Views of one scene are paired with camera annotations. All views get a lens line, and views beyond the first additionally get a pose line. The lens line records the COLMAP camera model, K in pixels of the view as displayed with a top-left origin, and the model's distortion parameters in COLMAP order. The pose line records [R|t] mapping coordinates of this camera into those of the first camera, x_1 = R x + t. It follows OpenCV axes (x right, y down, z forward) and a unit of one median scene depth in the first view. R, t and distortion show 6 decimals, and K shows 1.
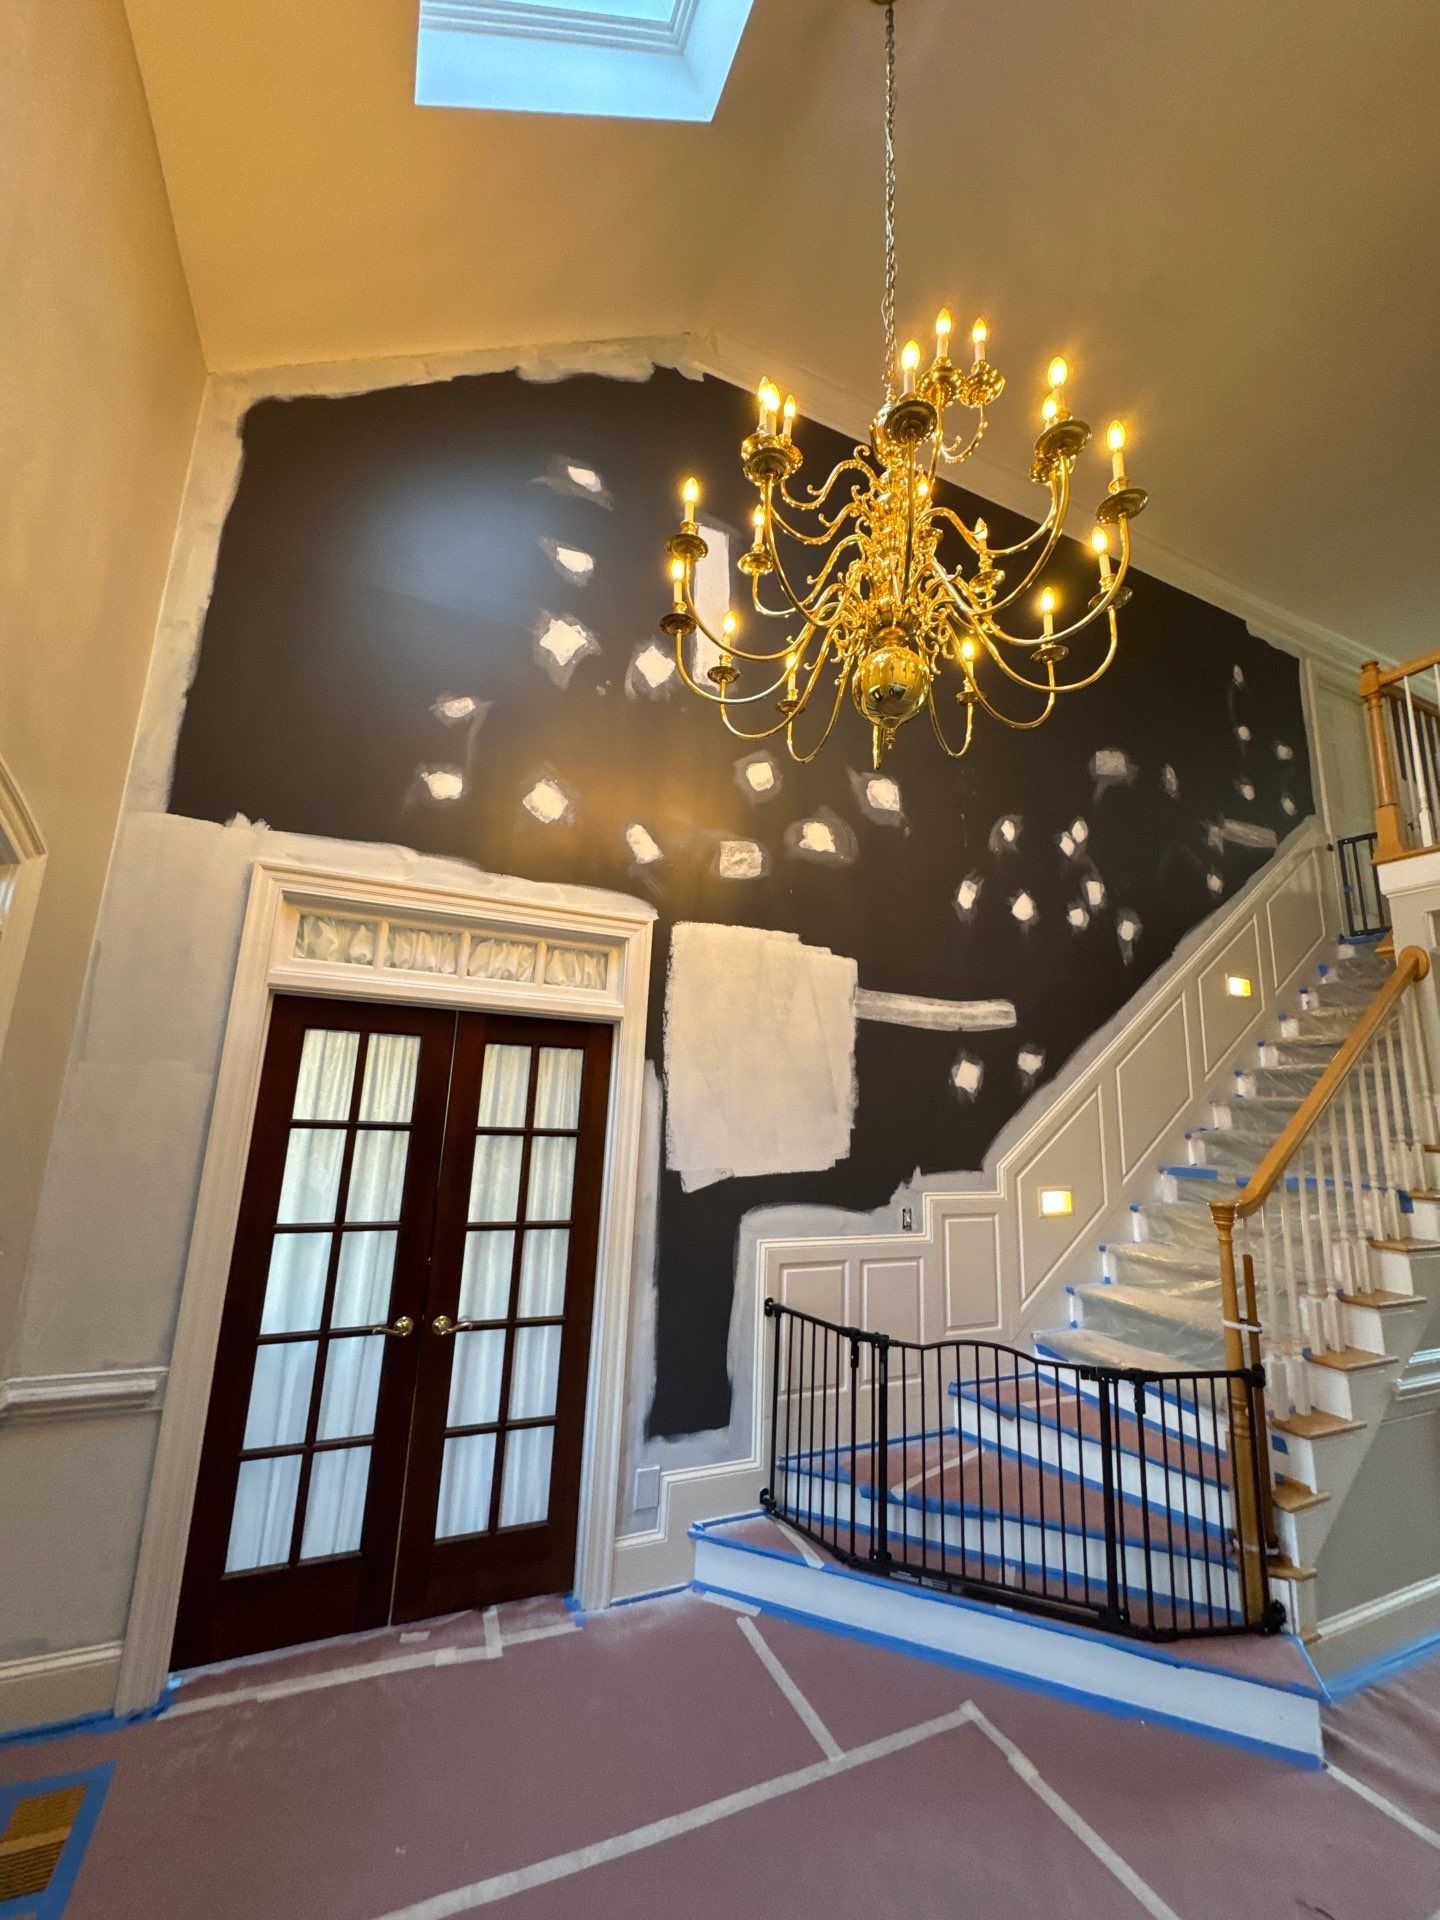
lens RADIAL K [[752.7, 0, 716.5], [0, 752.7, 966.5], [0, 0, 1]] dist [-0.001902, 0.000631]
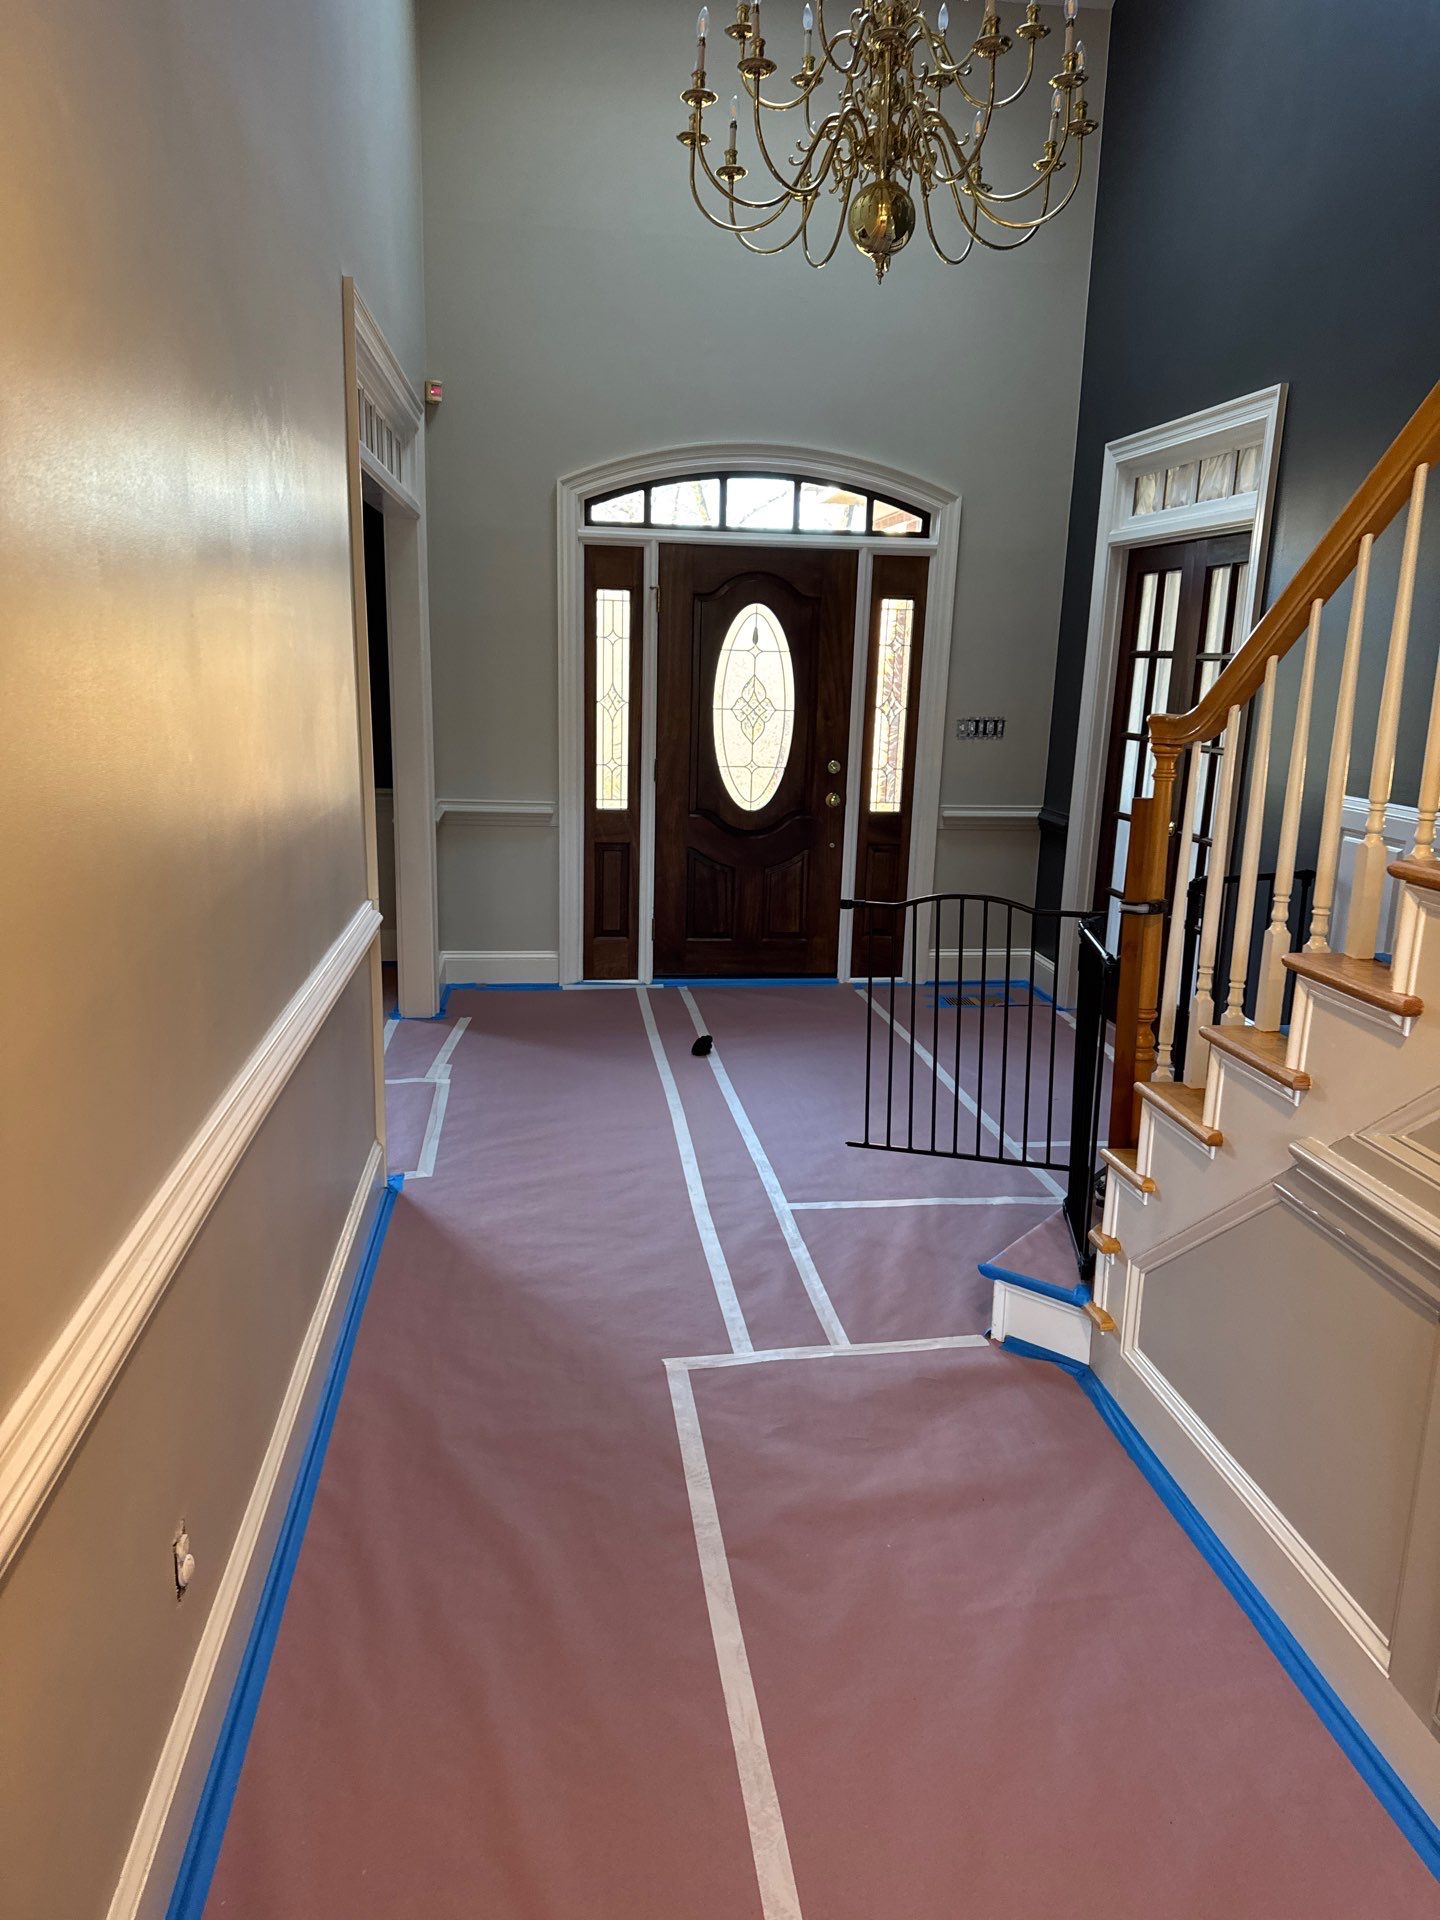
lens RADIAL K [[1347.6, 0, 731.0], [0, 1347.6, 955.9], [0, 0, 1]] dist [0.046717, -0.053871]
pose [[-0.277724, 0.164820, -0.946416, 1.761692], [0.145505, 0.981023, 0.128149, 0.300777], [0.949578, -0.102118, -0.296436, 0.937502]]
